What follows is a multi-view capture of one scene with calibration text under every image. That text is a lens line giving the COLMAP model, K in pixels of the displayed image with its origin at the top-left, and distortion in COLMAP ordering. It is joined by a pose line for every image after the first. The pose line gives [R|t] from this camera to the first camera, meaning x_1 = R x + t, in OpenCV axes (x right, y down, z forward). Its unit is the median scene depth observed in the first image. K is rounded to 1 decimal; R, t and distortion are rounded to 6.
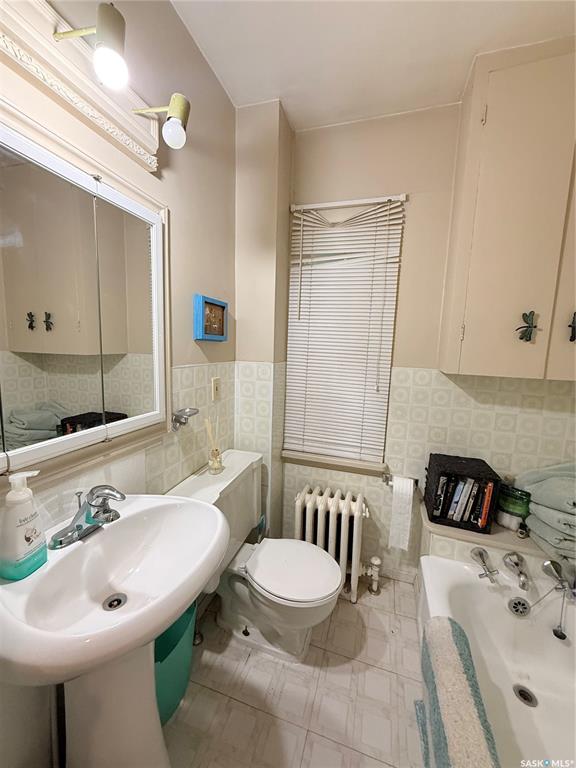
lens RADIAL K [[304.7, 0, 287.6], [0, 304.7, 381.5], [0, 0, 1]] dist [-0.000715, 0.000020]
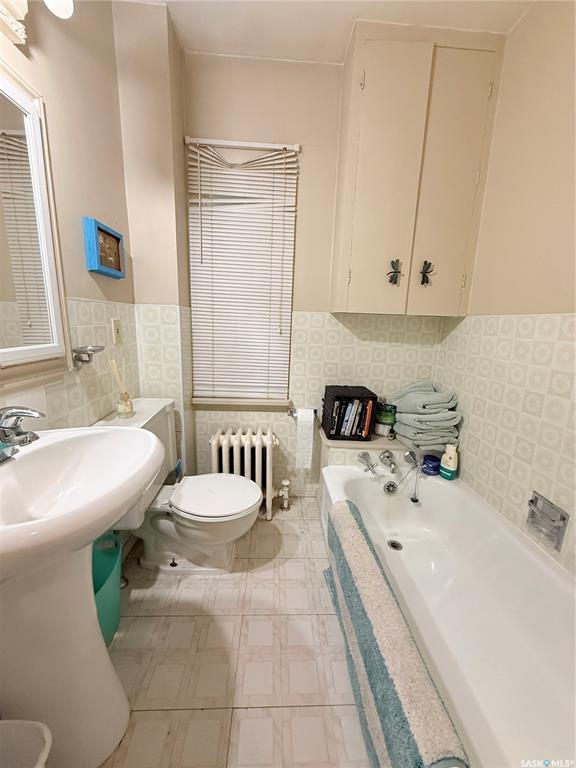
lens RADIAL K [[304.7, 0, 287.1], [0, 304.7, 382.4], [0, 0, 1]] dist [-0.000715, 0.000020]
pose [[0.939075, -0.070804, 0.336341, -0.073617], [0.039734, 0.994355, 0.098384, 0.111764], [-0.341408, -0.079026, 0.936587, -0.056167]]
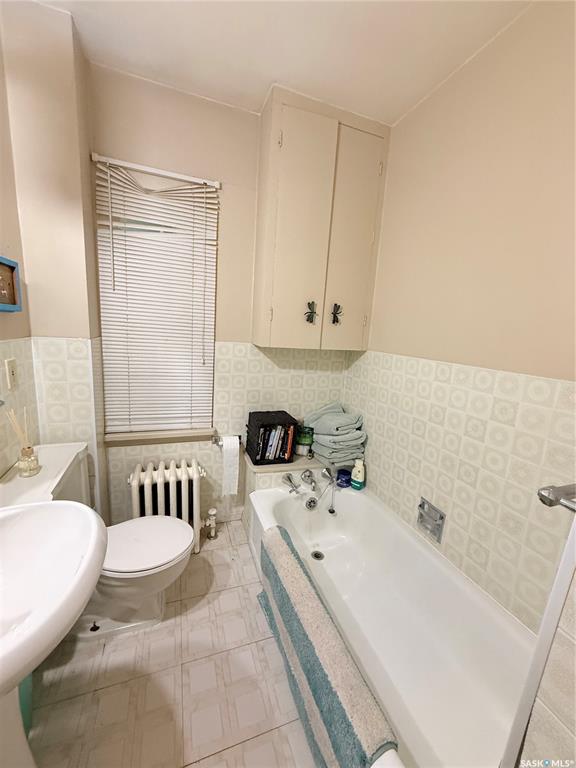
lens RADIAL K [[304.7, 0, 287.2], [0, 304.7, 382.1], [0, 0, 1]] dist [-0.000715, 0.000020]
pose [[0.791925, -0.094636, 0.603240, -0.152171], [0.037207, 0.993560, 0.107024, -0.011291], [-0.609483, -0.062310, 0.790347, -0.058112]]
